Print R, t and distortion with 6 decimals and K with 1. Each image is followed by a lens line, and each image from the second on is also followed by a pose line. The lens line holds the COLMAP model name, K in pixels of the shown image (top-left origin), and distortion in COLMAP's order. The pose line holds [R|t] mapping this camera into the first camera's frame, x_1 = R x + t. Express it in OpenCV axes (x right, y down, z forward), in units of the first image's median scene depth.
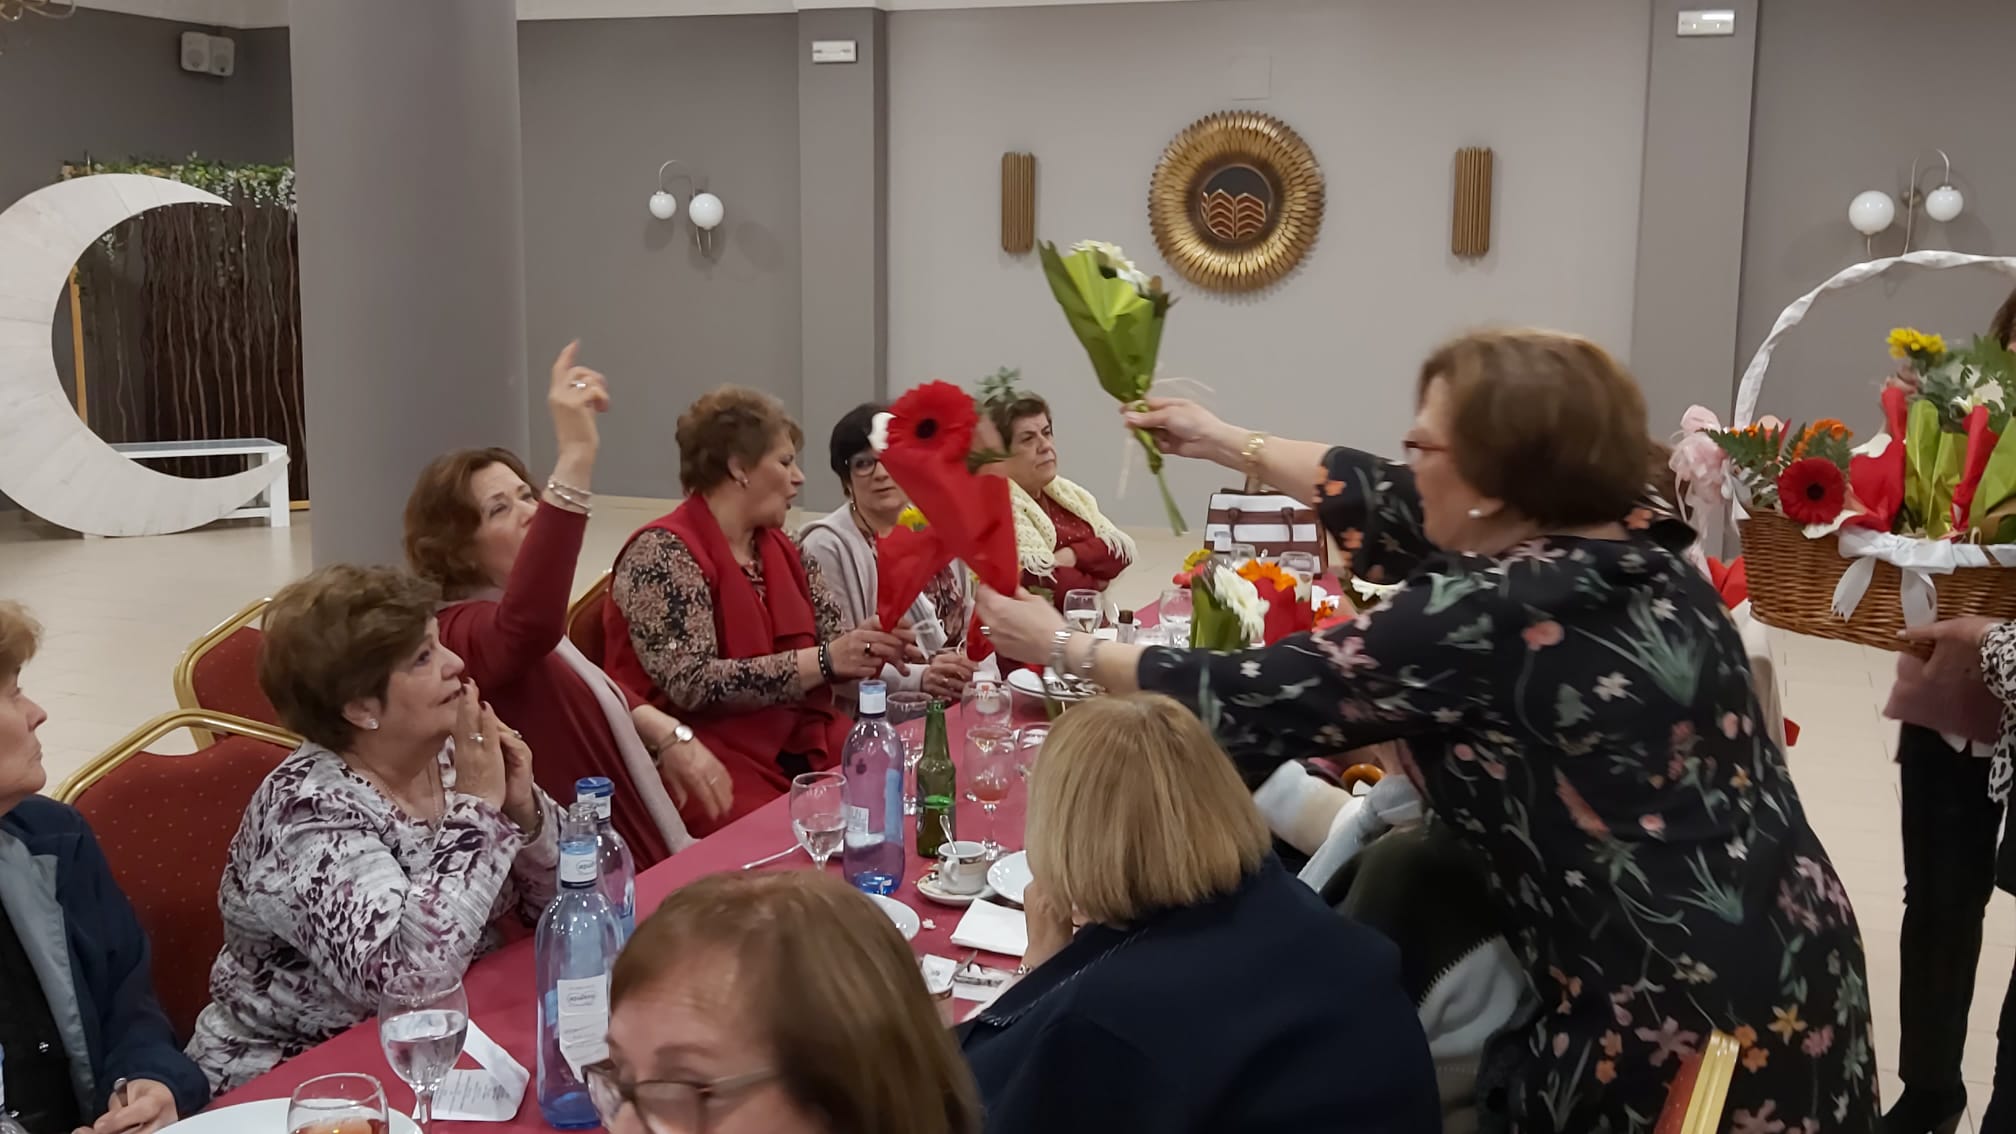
lens RADIAL K [[1956.3, 0, 1008.0], [0, 1956.3, 567.0], [0, 0, 1]] dist [0.197989, -0.426525]
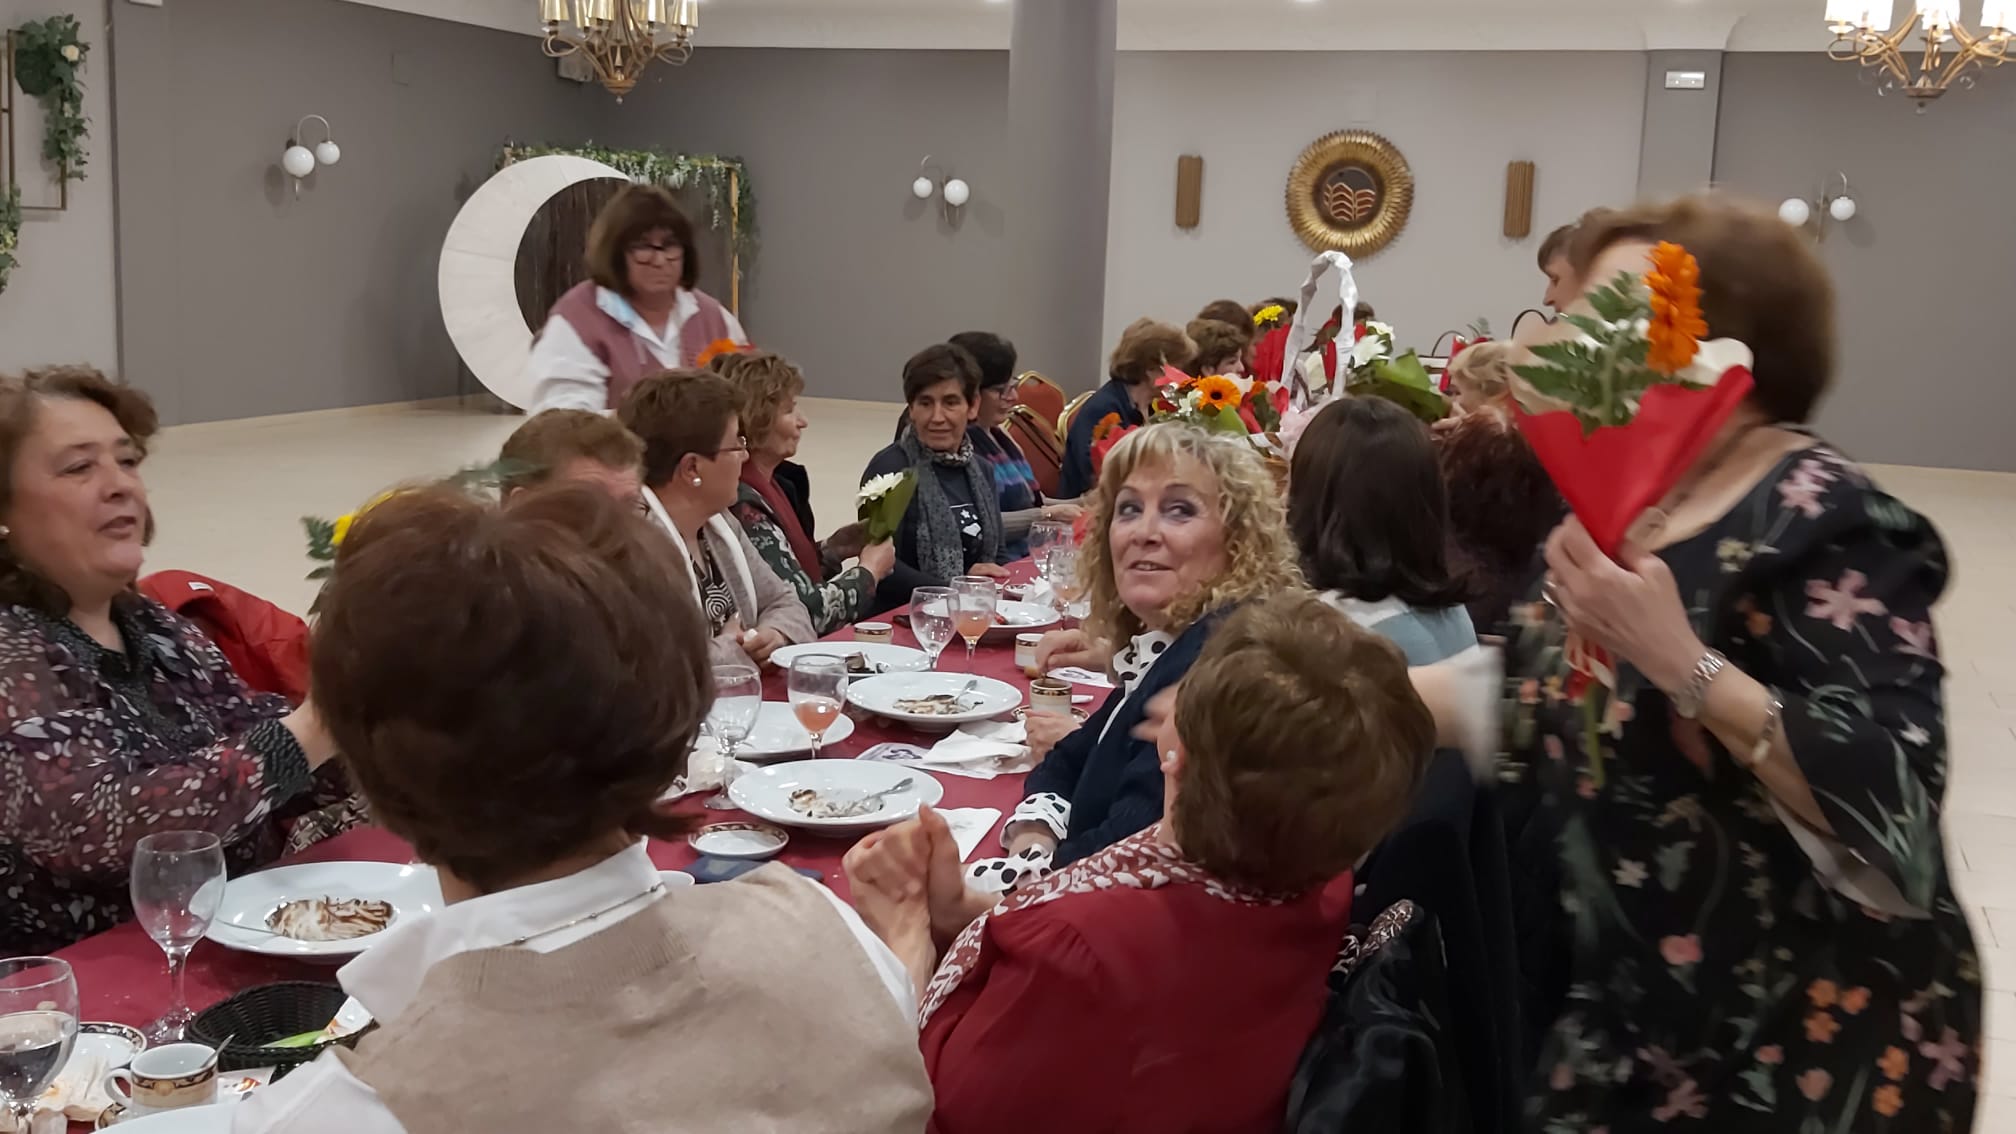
lens RADIAL K [[1956.3, 0, 1008.0], [0, 1956.3, 567.0], [0, 0, 1]] dist [0.197989, -0.426525]
pose [[0.999646, 0.025046, 0.008938, -0.132893], [-0.025135, 0.999634, 0.010038, 0.071938], [-0.008684, -0.010259, 0.999910, -0.407889]]
